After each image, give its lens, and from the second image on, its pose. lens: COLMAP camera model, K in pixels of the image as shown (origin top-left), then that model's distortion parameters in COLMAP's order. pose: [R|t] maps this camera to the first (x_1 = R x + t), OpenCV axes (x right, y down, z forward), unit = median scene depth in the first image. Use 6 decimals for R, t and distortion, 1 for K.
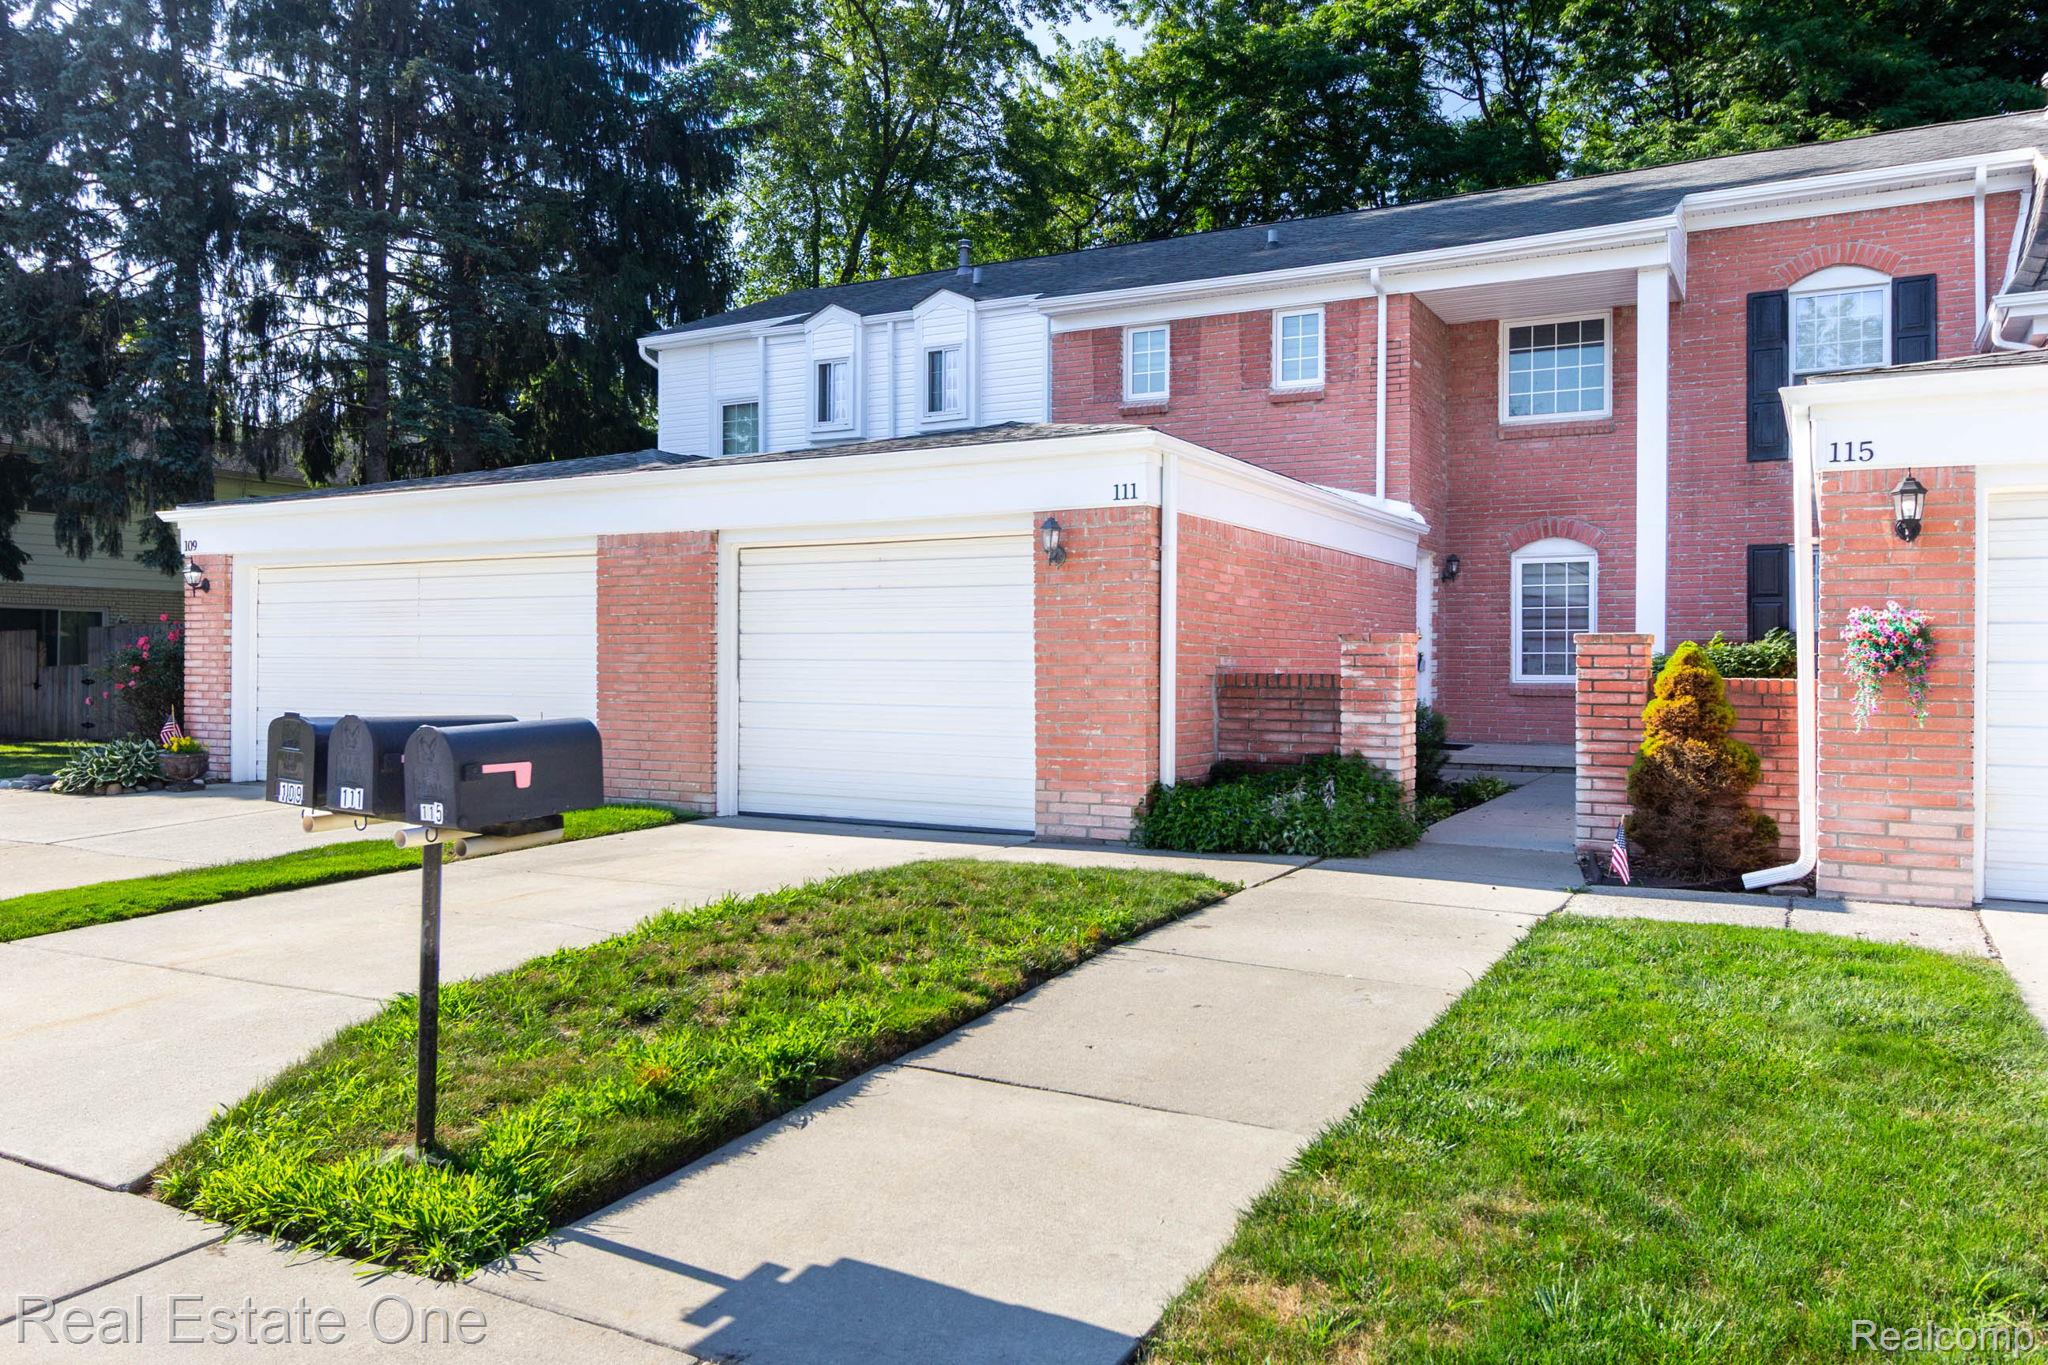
lens RADIAL K [[1445.3, 0, 1024.2], [0, 1445.3, 665.6], [0, 0, 1]] dist [-0.004187, 0.002577]
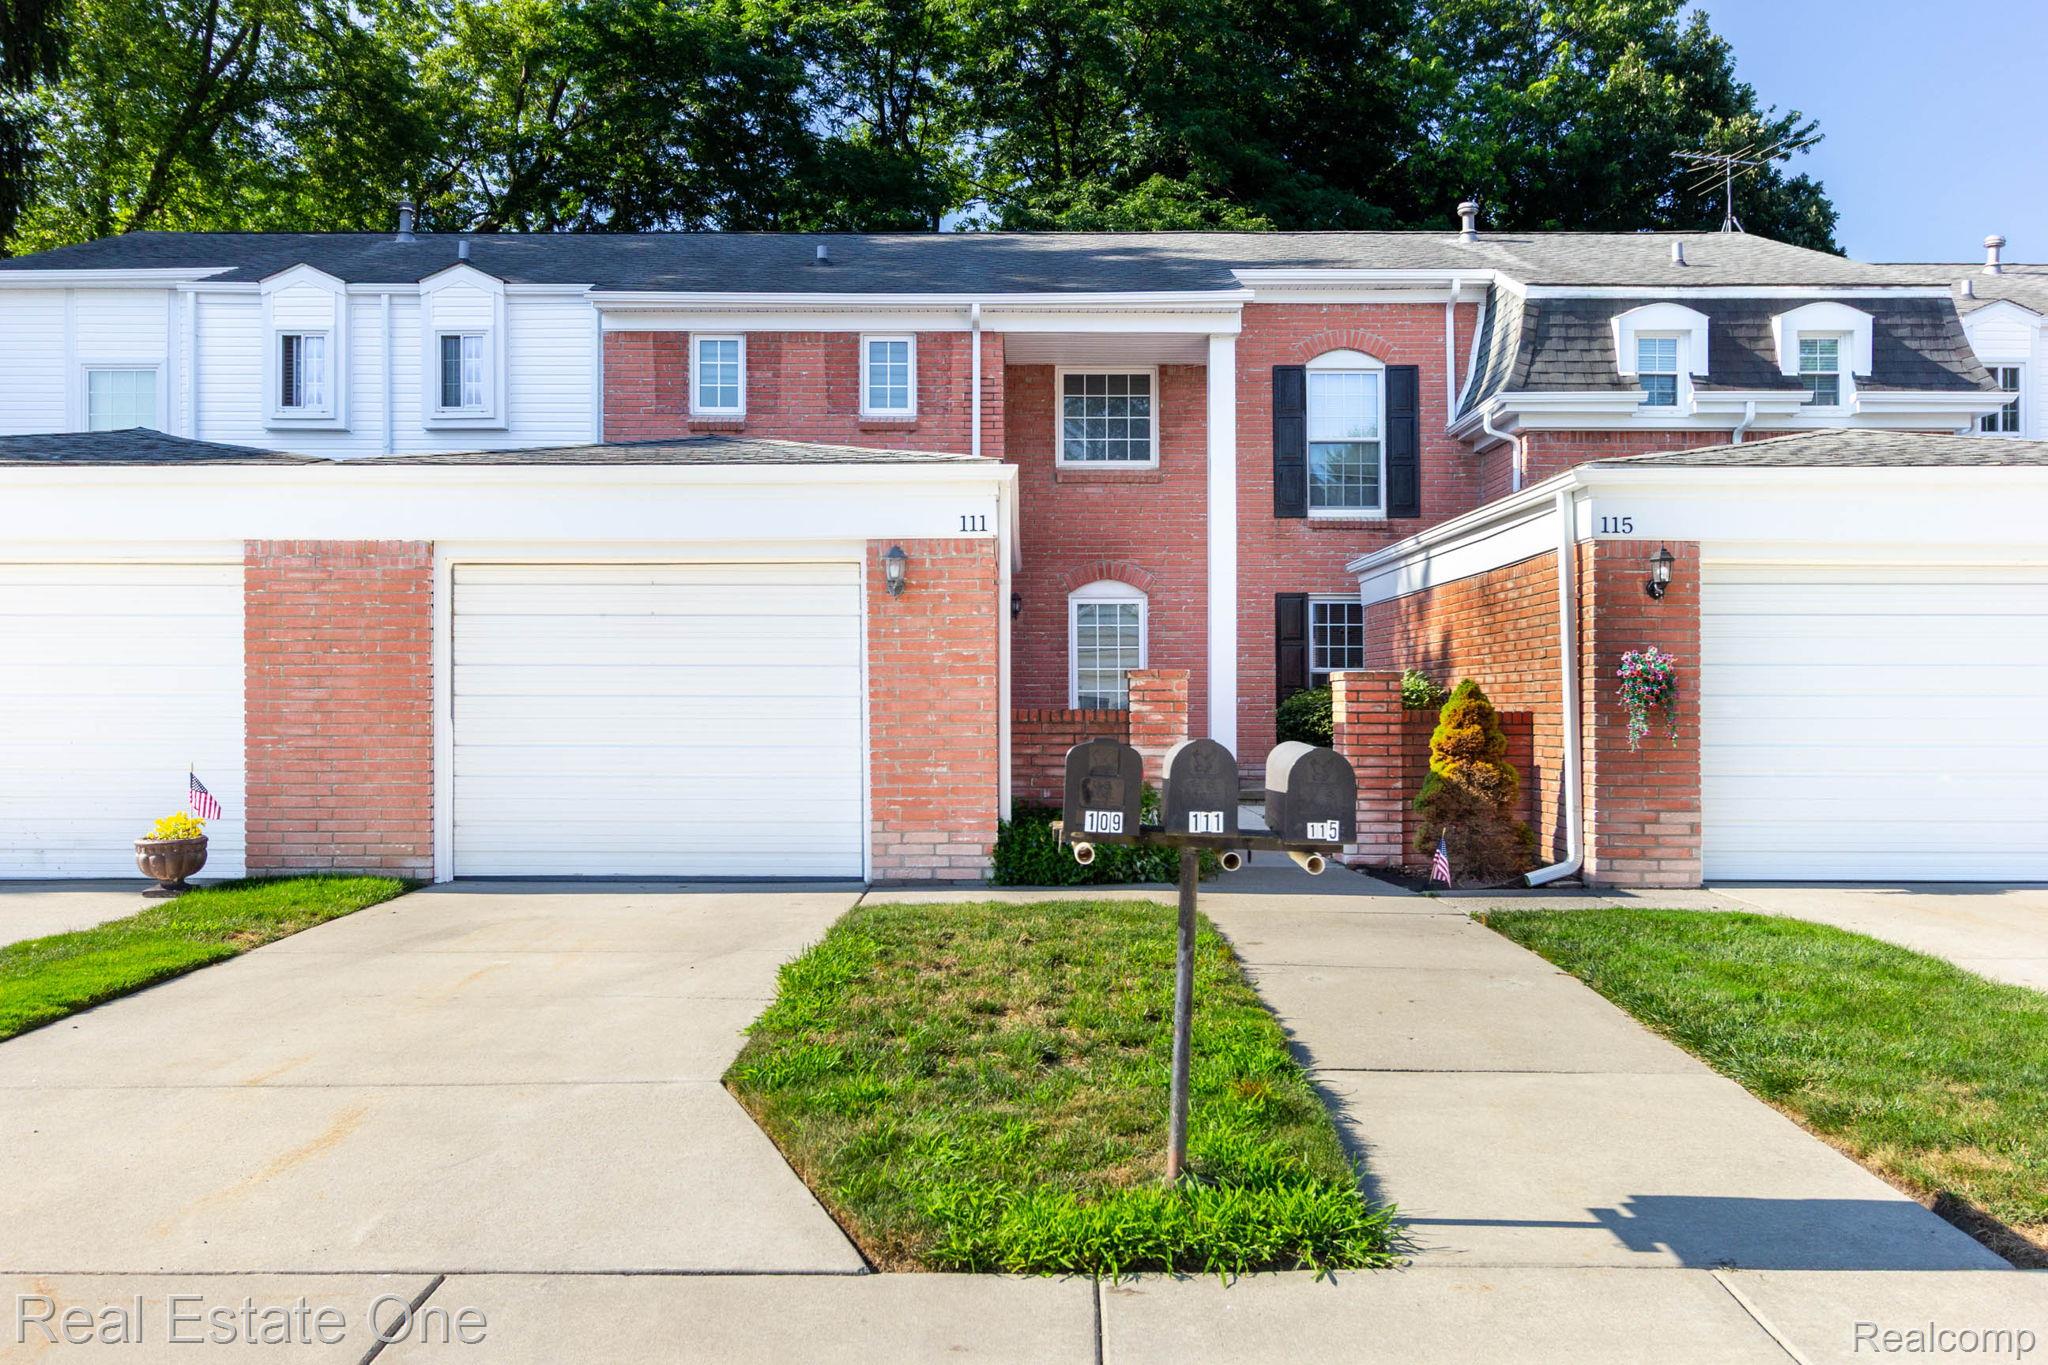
lens RADIAL K [[1592.2, 0, 1024.2], [0, 1592.2, 695.8], [0, 0, 1]] dist [-0.000592, 0.001086]
pose [[0.881862, -0.000332, 0.471508, -0.309812], [0.003903, 0.999971, -0.006594, 0.002940], [-0.471492, 0.007655, 0.881837, 0.023504]]
